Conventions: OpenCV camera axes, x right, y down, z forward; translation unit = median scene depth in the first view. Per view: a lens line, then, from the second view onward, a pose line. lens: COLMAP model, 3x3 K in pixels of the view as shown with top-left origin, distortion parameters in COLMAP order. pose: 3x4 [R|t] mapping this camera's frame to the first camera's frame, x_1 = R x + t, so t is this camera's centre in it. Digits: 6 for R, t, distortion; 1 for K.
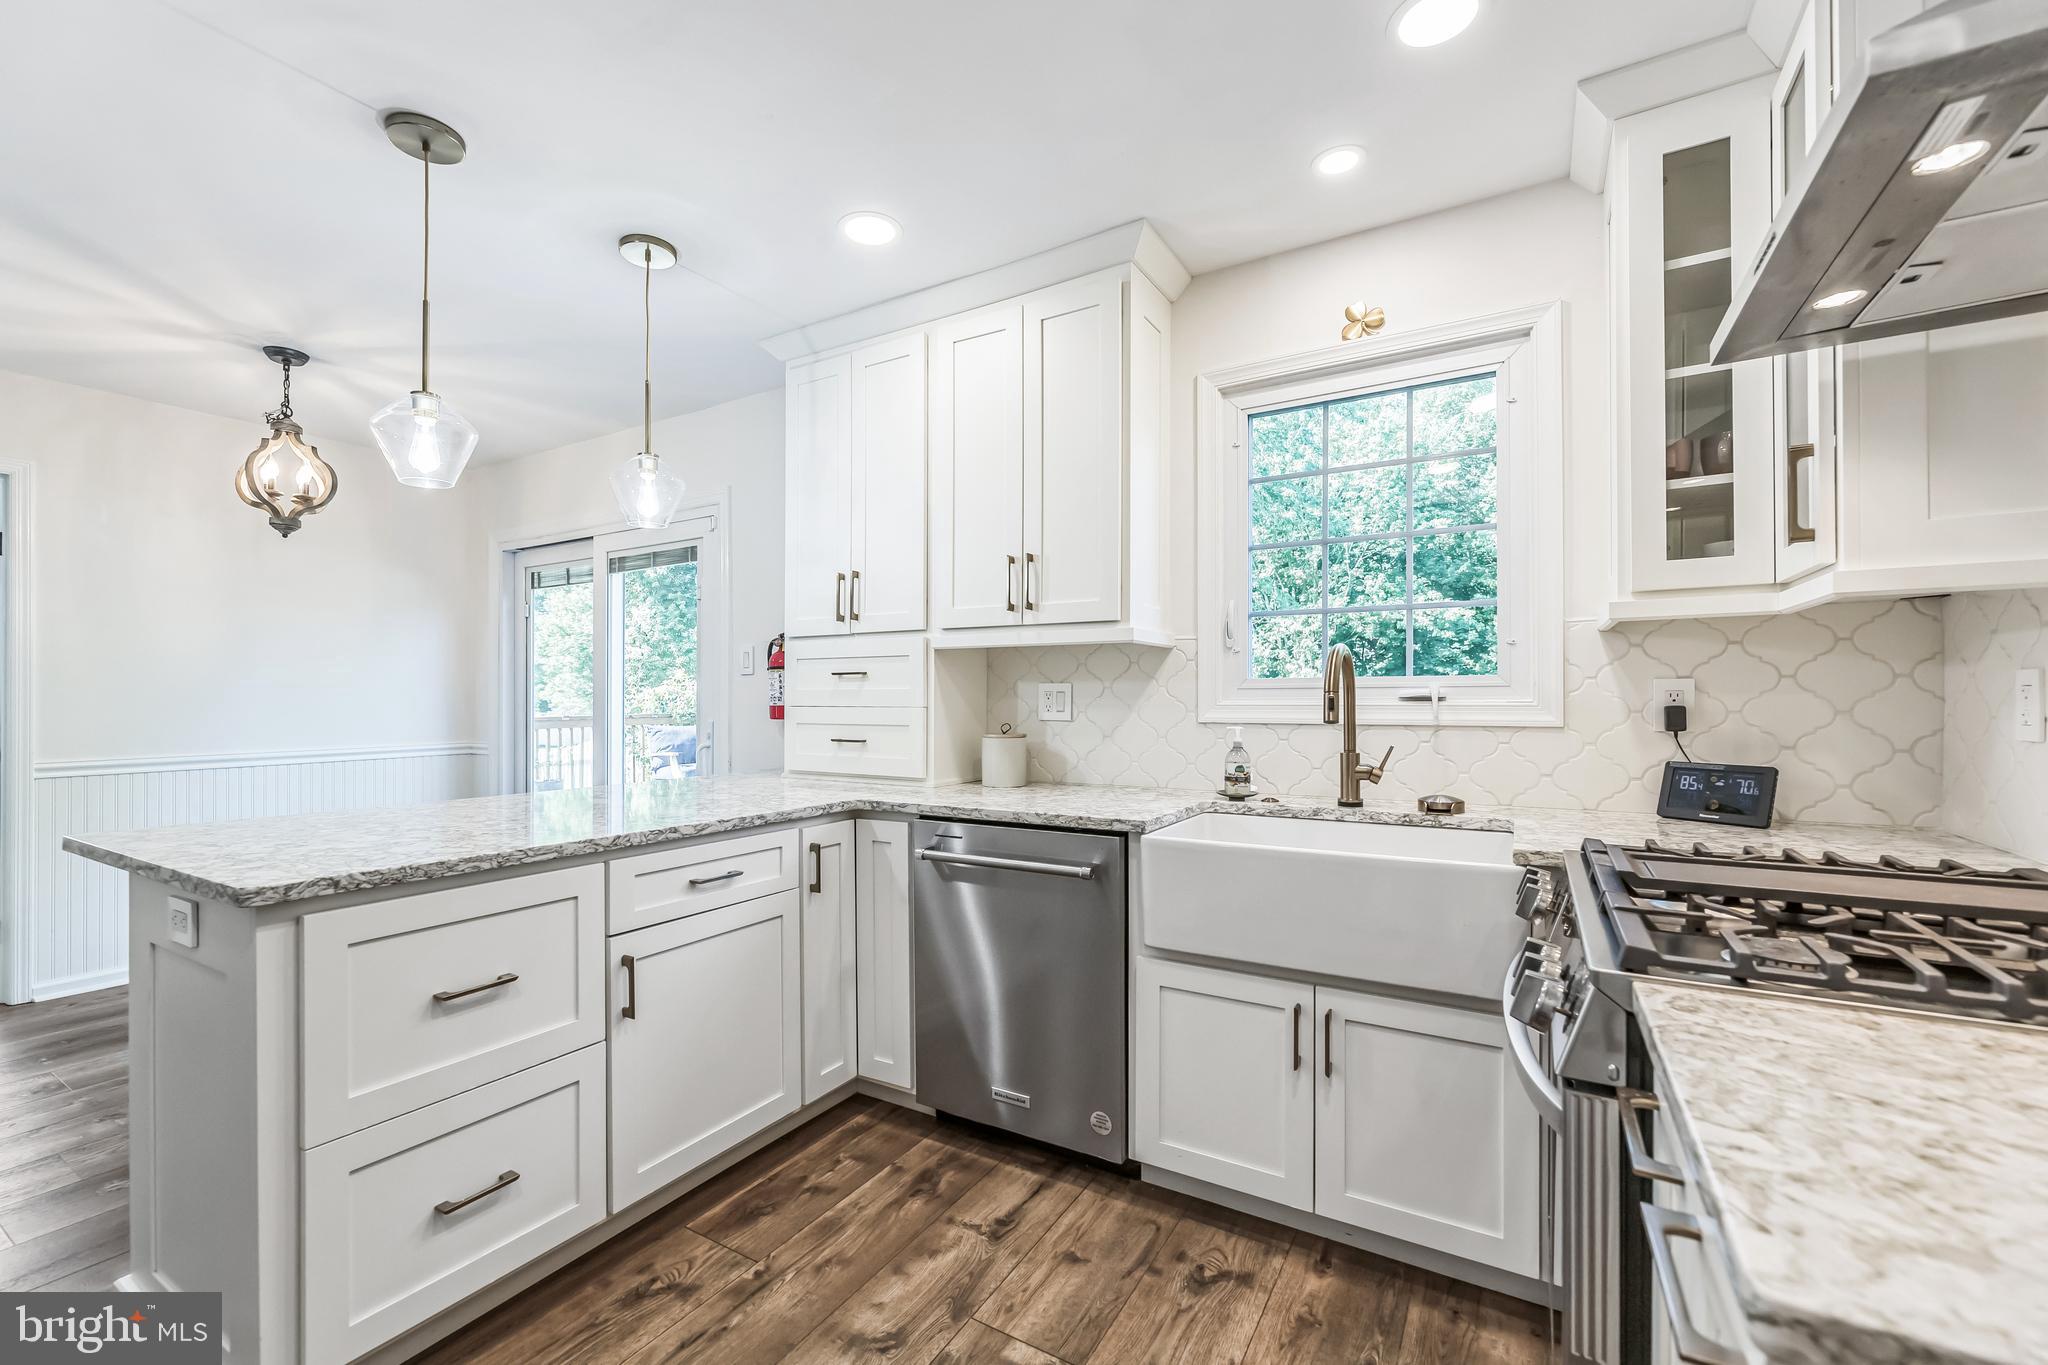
lens RADIAL K [[840.0, 0, 1024.4], [0, 840.0, 695.7], [0, 0, 1]] dist [-0.000410, 0.000871]
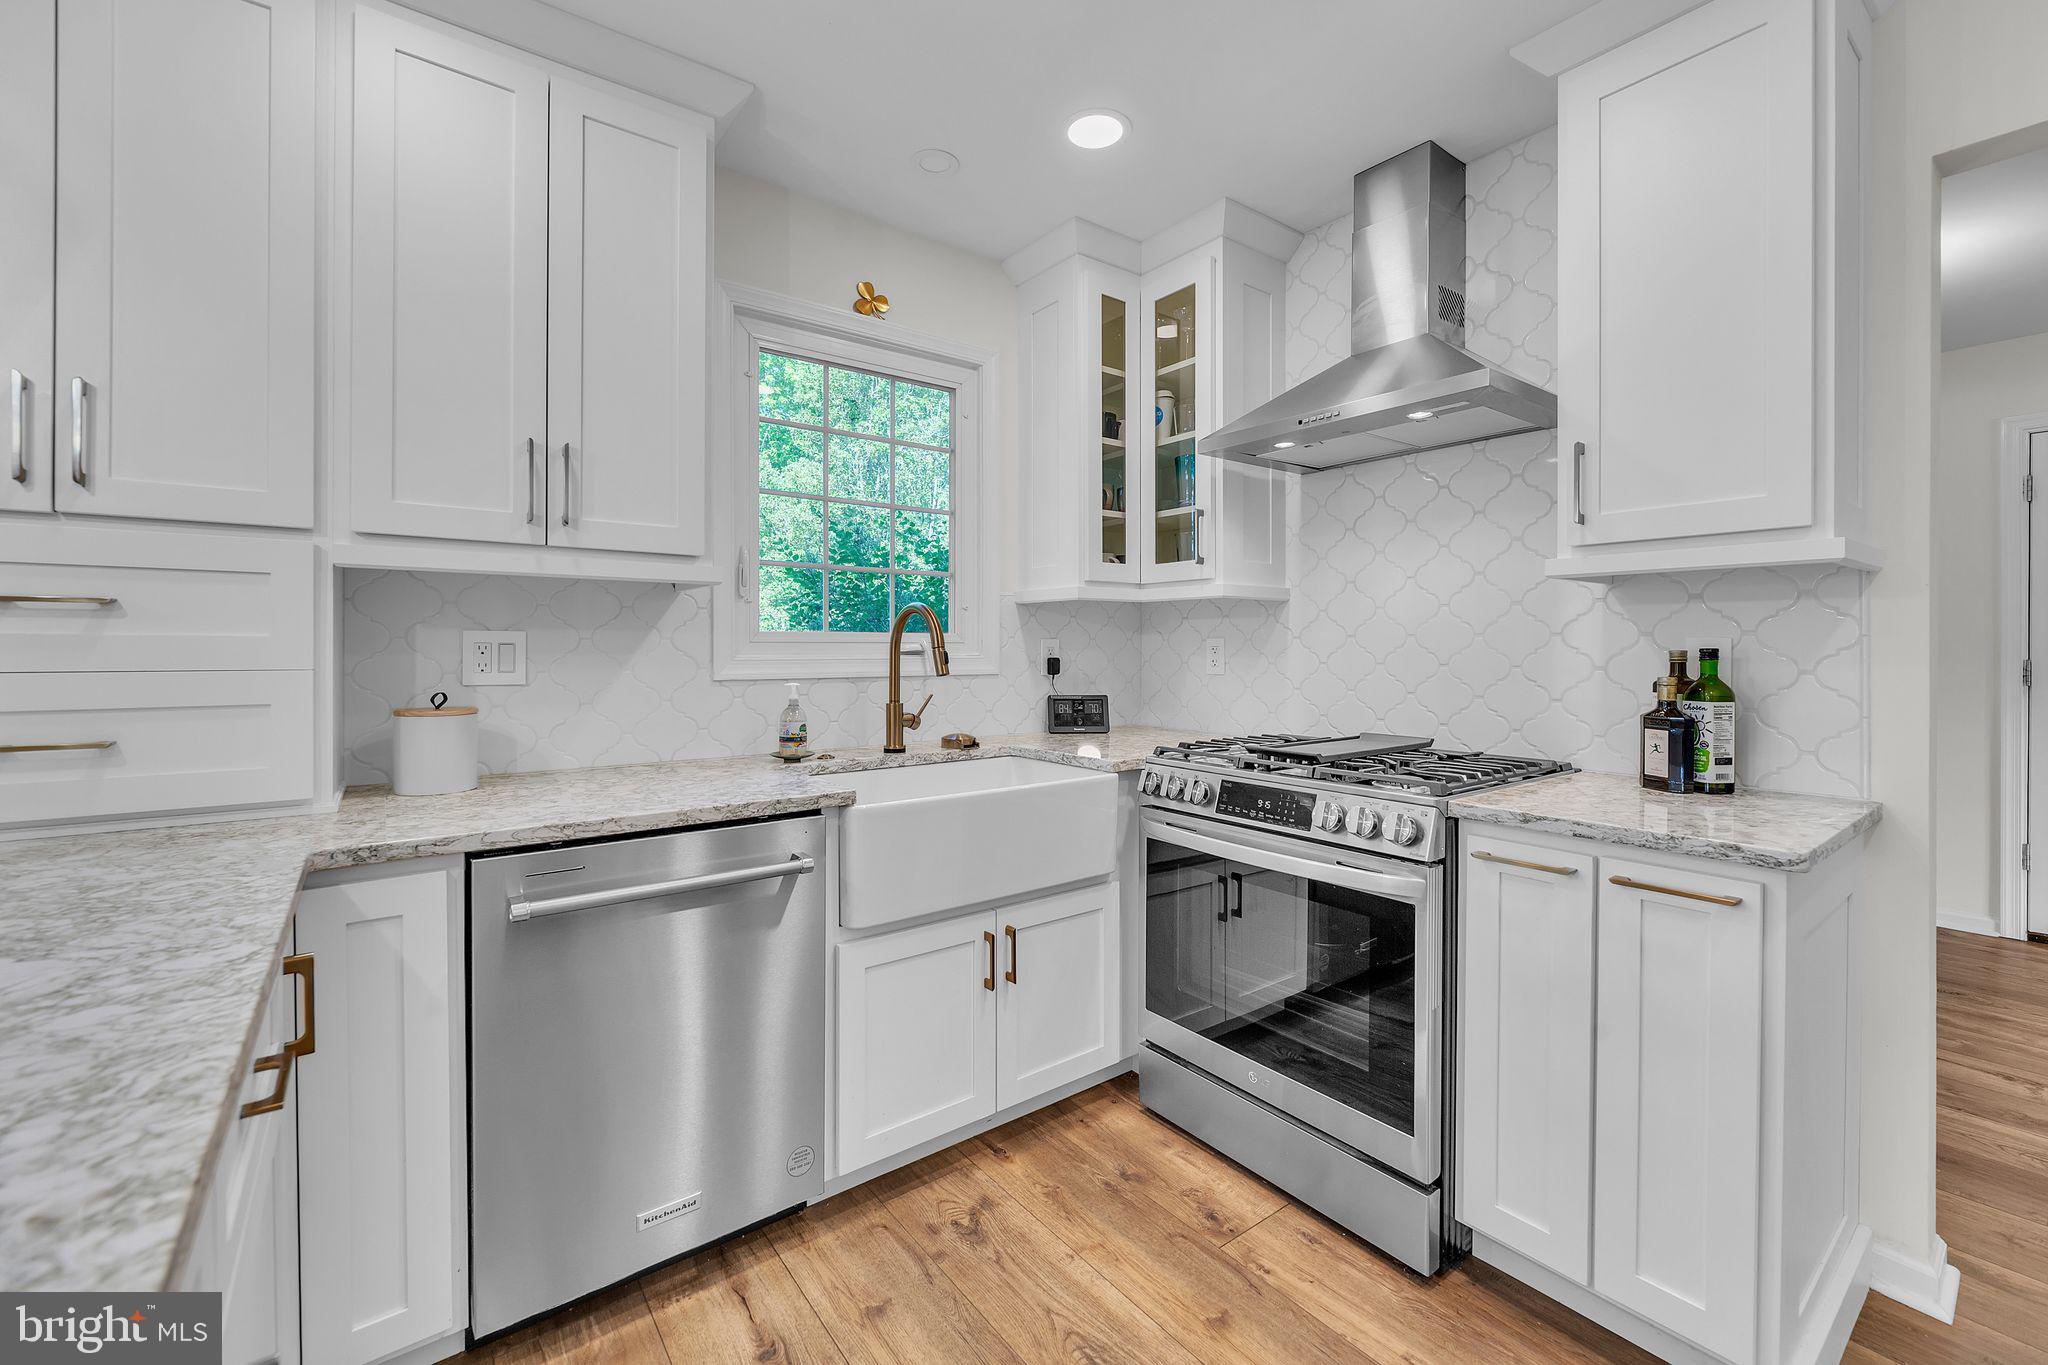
lens RADIAL K [[835.0, 0, 1010.9], [0, 835.0, 649.4], [0, 0, 1]] dist [0.002470, -0.000247]
pose [[0.389960, 0.000479, 0.920832, -0.606030], [-0.004730, 0.999988, 0.001483, -0.003872], [-0.920820, -0.004934, 0.389958, 0.492875]]
